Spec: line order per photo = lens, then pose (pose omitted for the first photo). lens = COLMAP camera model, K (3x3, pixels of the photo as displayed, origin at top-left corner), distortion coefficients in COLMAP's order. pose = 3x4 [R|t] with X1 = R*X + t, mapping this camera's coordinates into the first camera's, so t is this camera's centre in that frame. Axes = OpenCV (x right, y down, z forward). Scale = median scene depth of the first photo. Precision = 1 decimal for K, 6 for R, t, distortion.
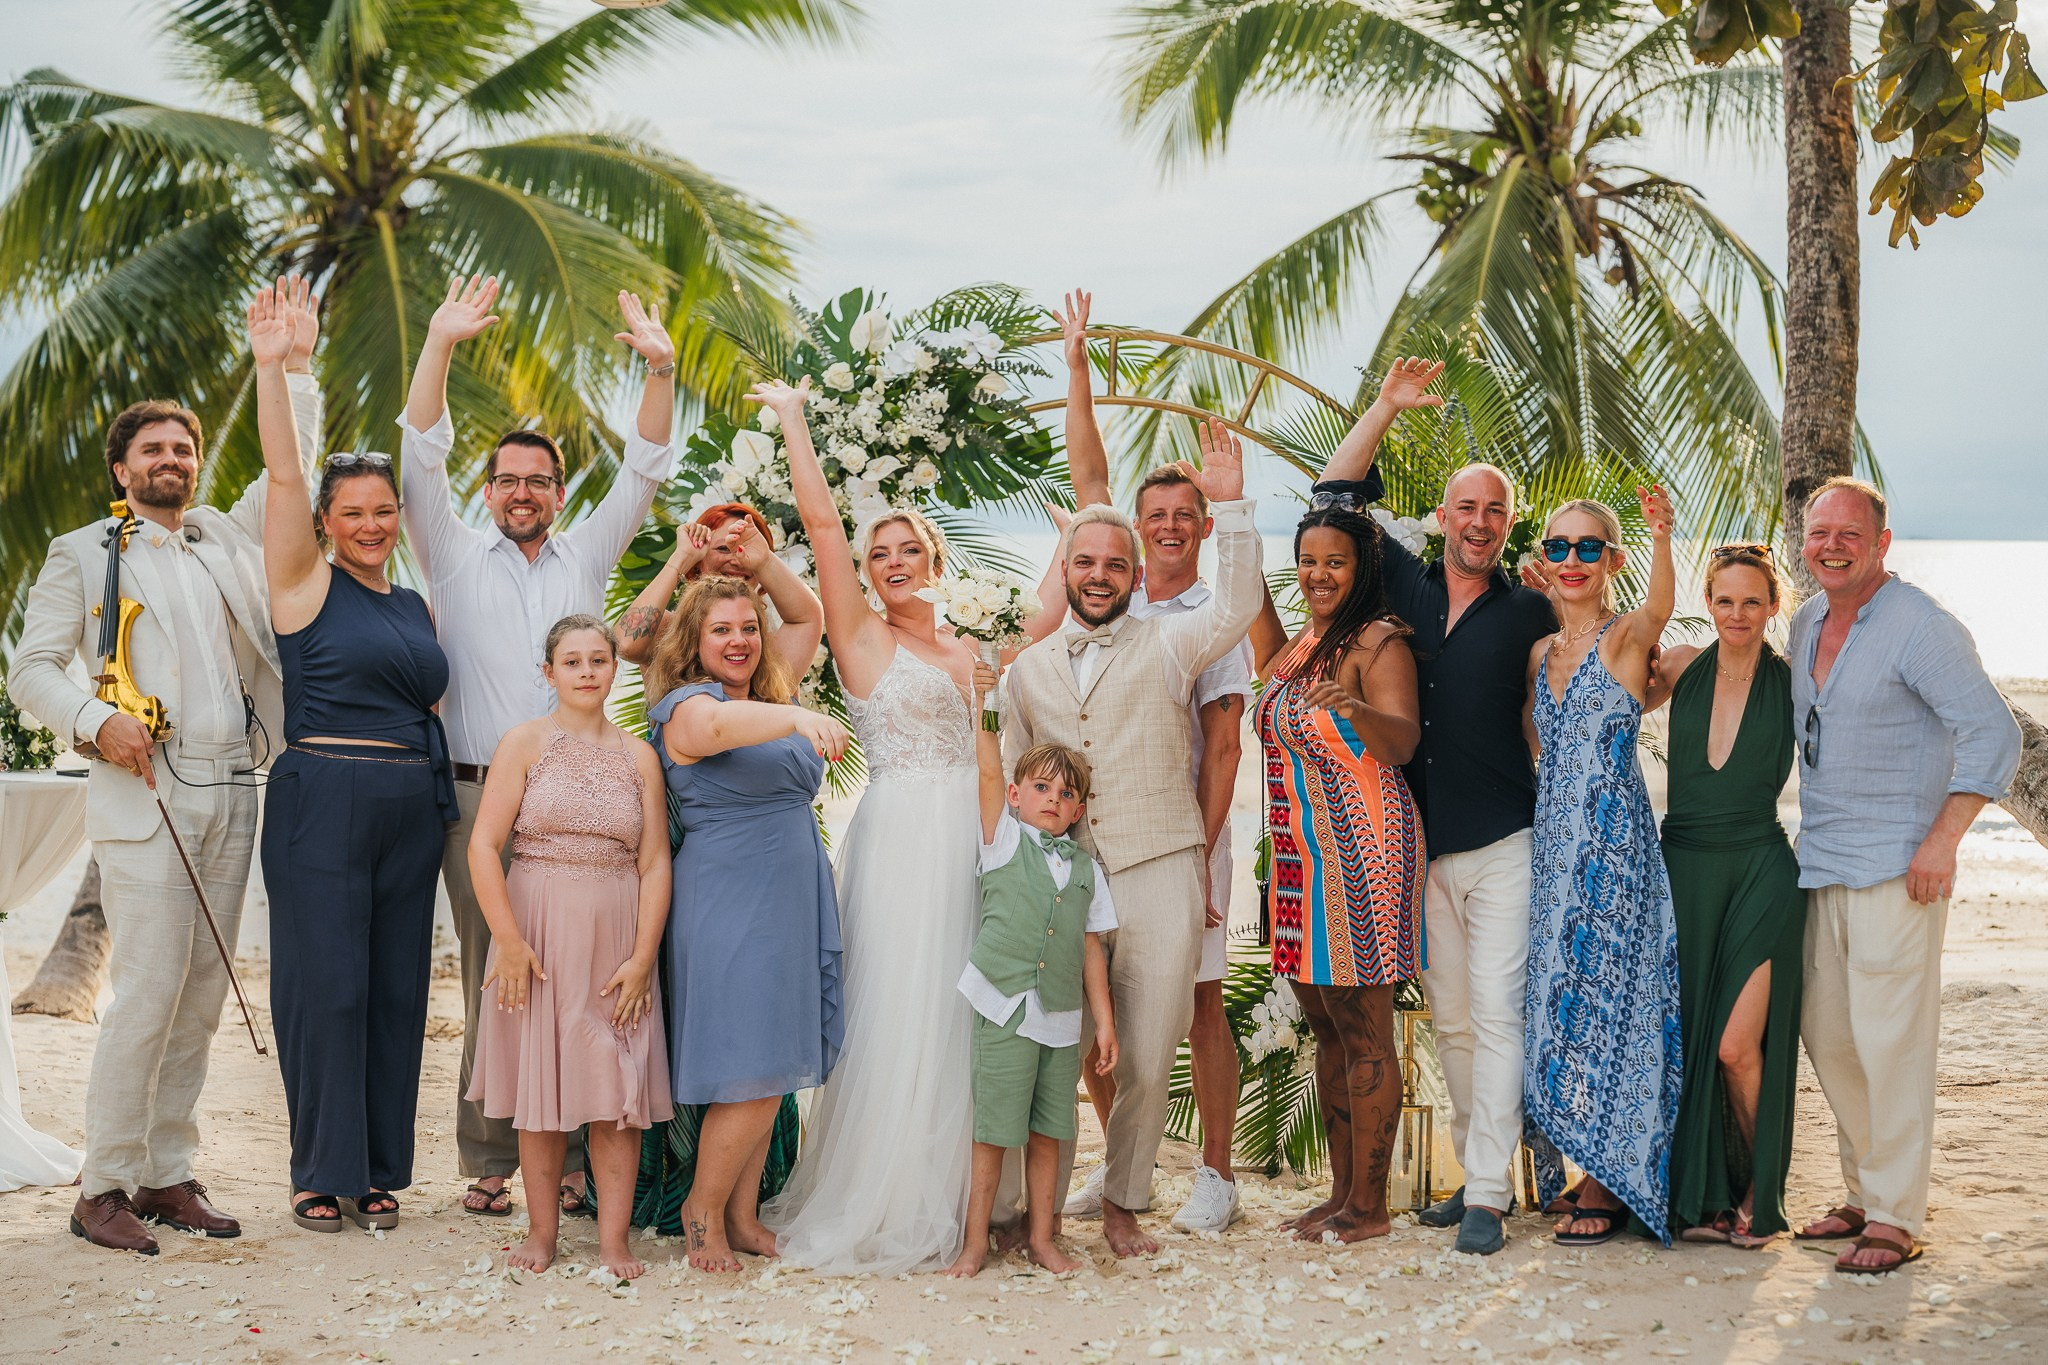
lens RADIAL K [[3001.8, 0, 1003.6], [0, 3001.8, 678.8], [0, 0, 1]] dist [-0.001179, 0.064075]
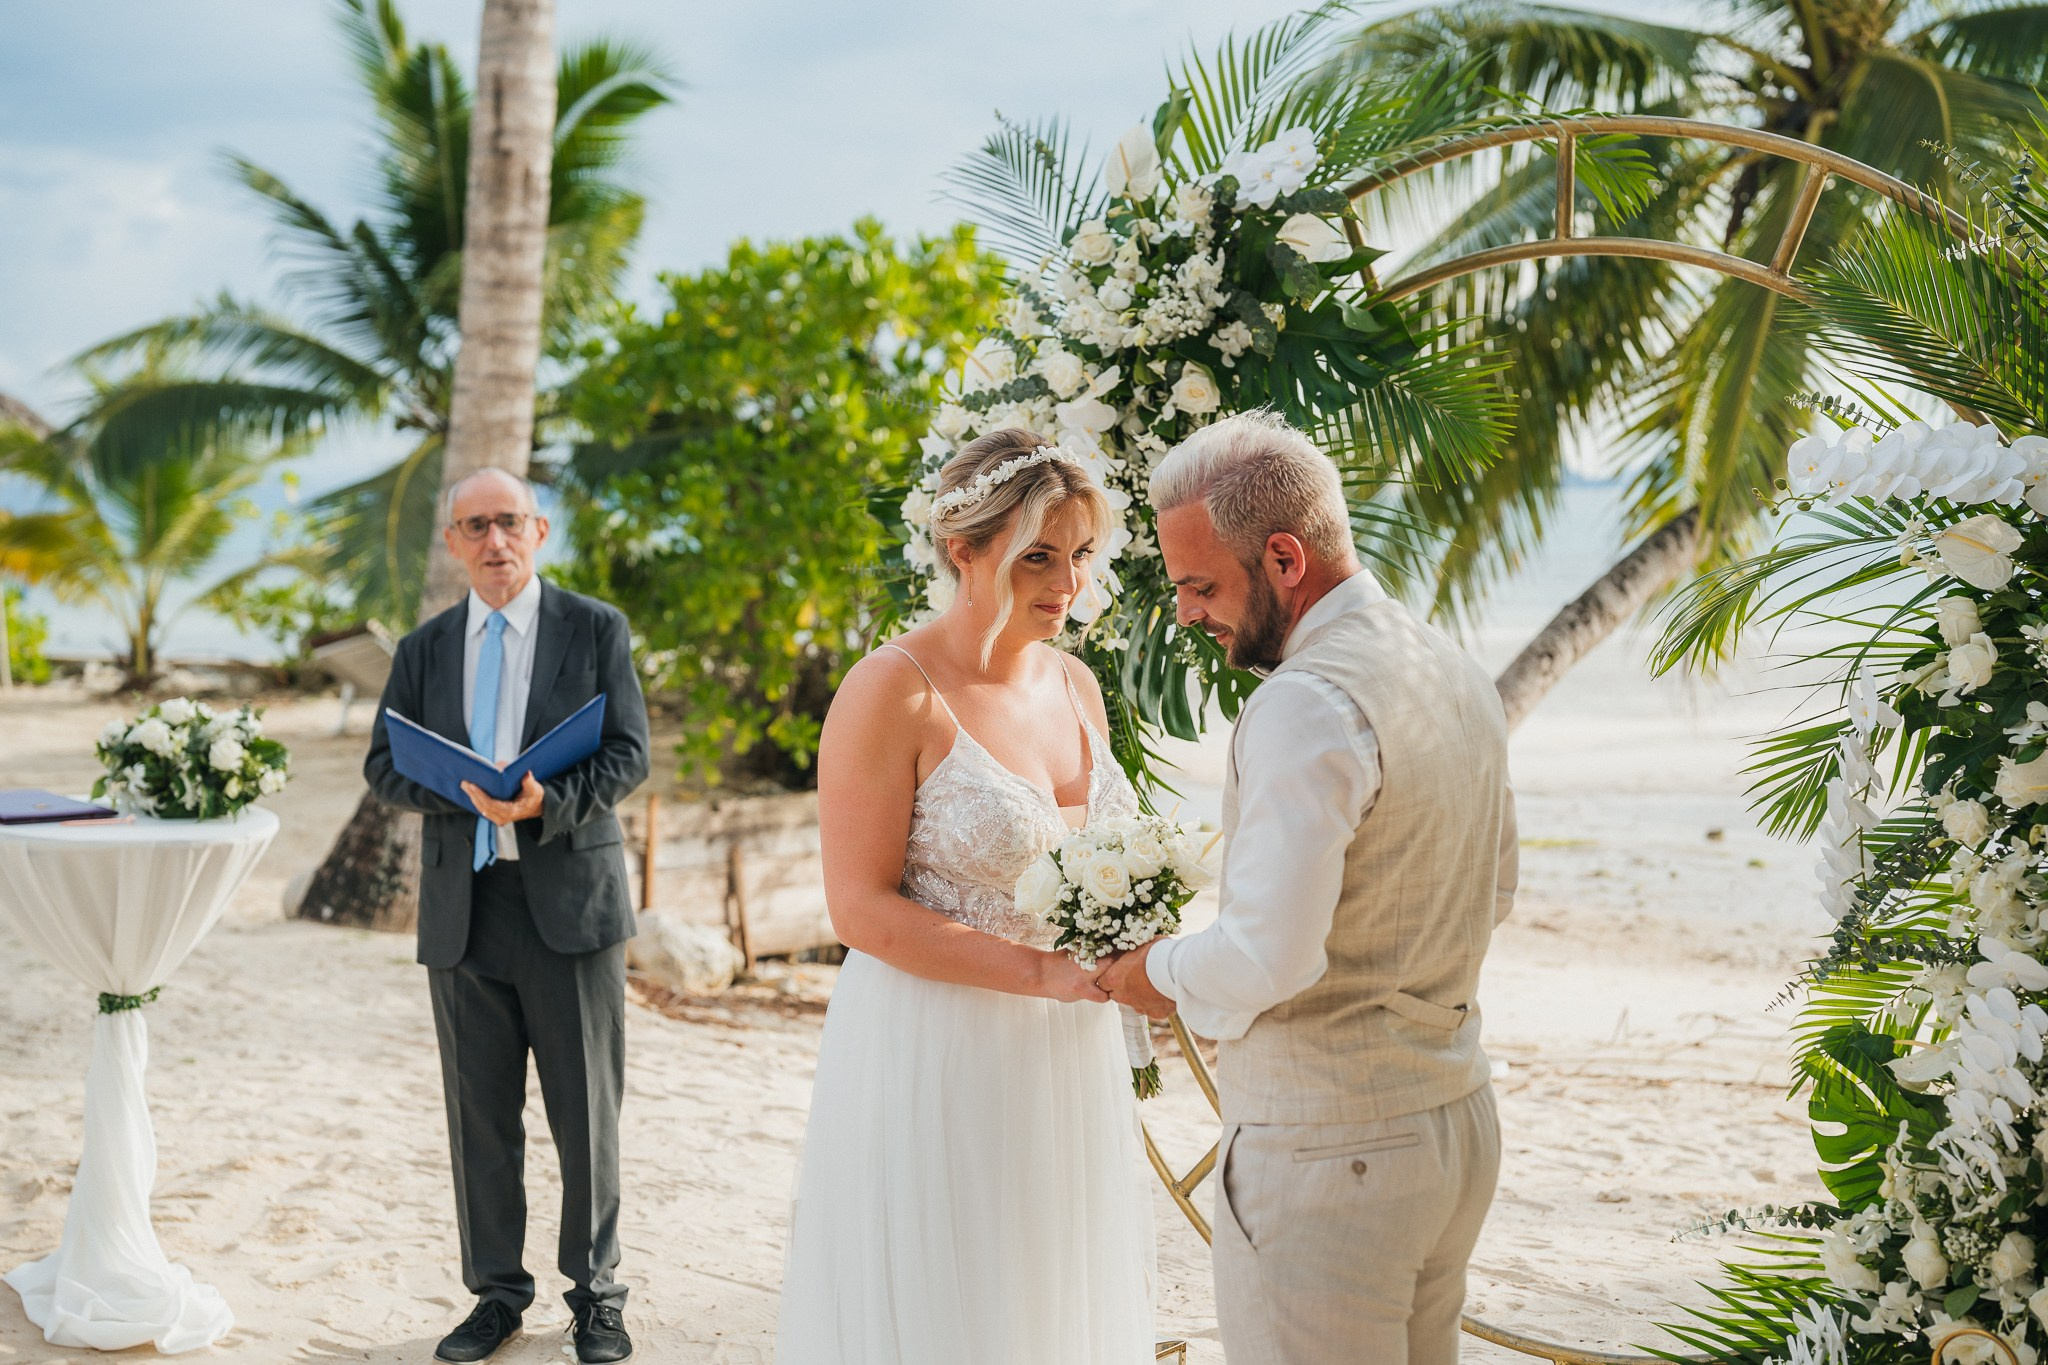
lens RADIAL K [[3014.5, 0, 939.9], [0, 3014.5, 693.3], [0, 0, 1]] dist [0.013722, 0.058821]
pose [[0.747307, 0.018885, -0.664211, 0.167068], [-0.013564, 0.999821, 0.013167, -0.007607], [0.664341, -0.000830, 0.747430, 0.255014]]
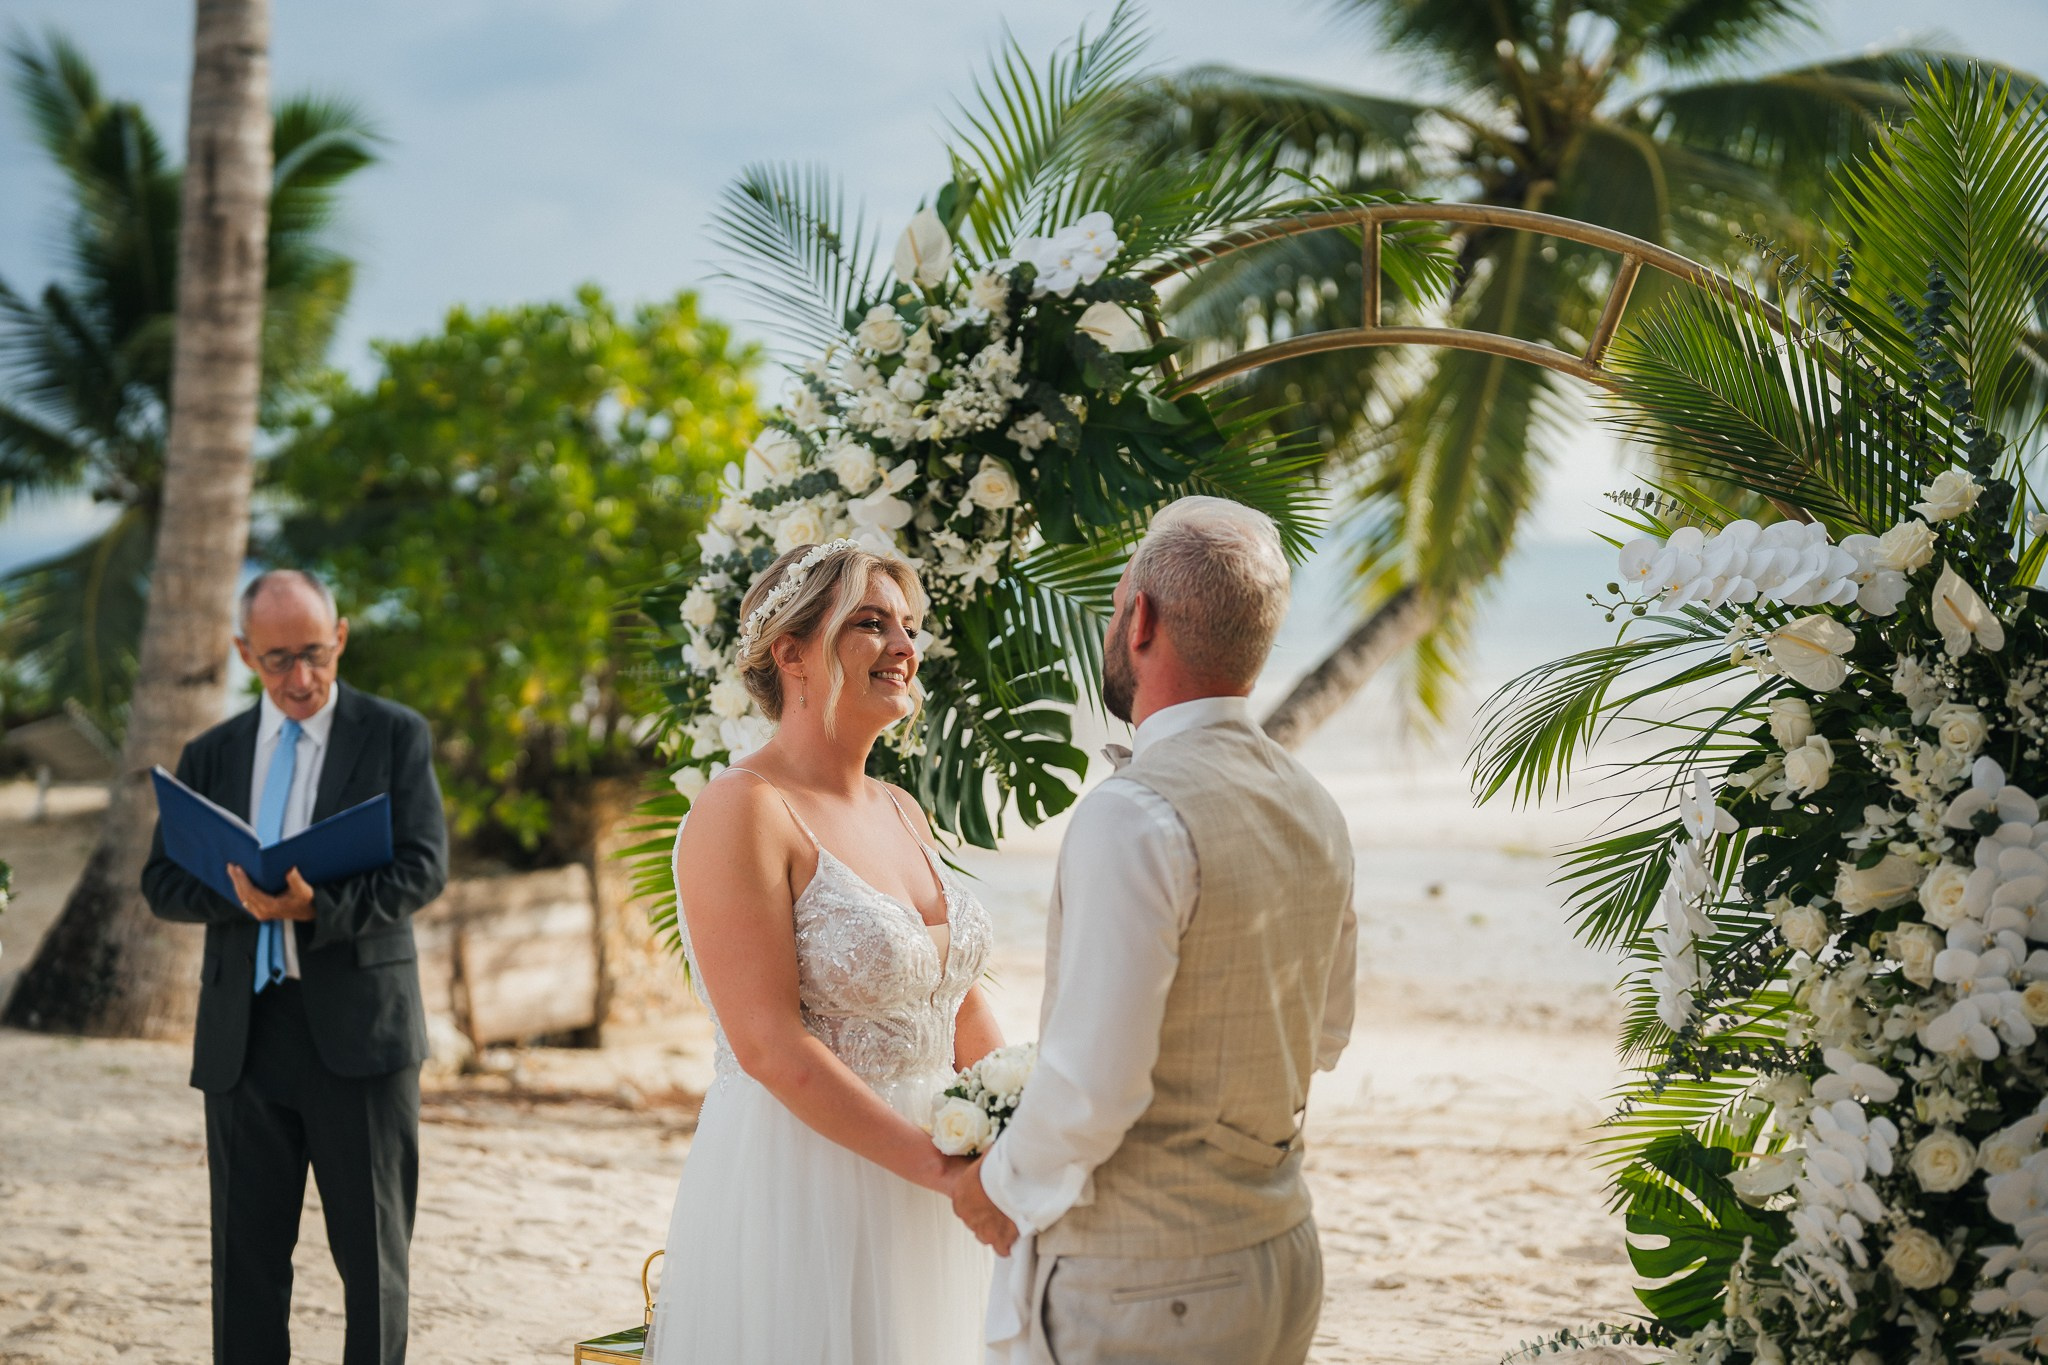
lens RADIAL K [[2977.9, 0, 951.4], [0, 2977.9, 683.3], [0, 0, 1]] dist [0.023244, 0.020824]
pose [[0.815932, -0.004368, -0.578131, 0.147217], [0.001386, 0.999983, -0.005600, -0.013640], [0.578146, 0.003768, 0.815925, 0.262076]]
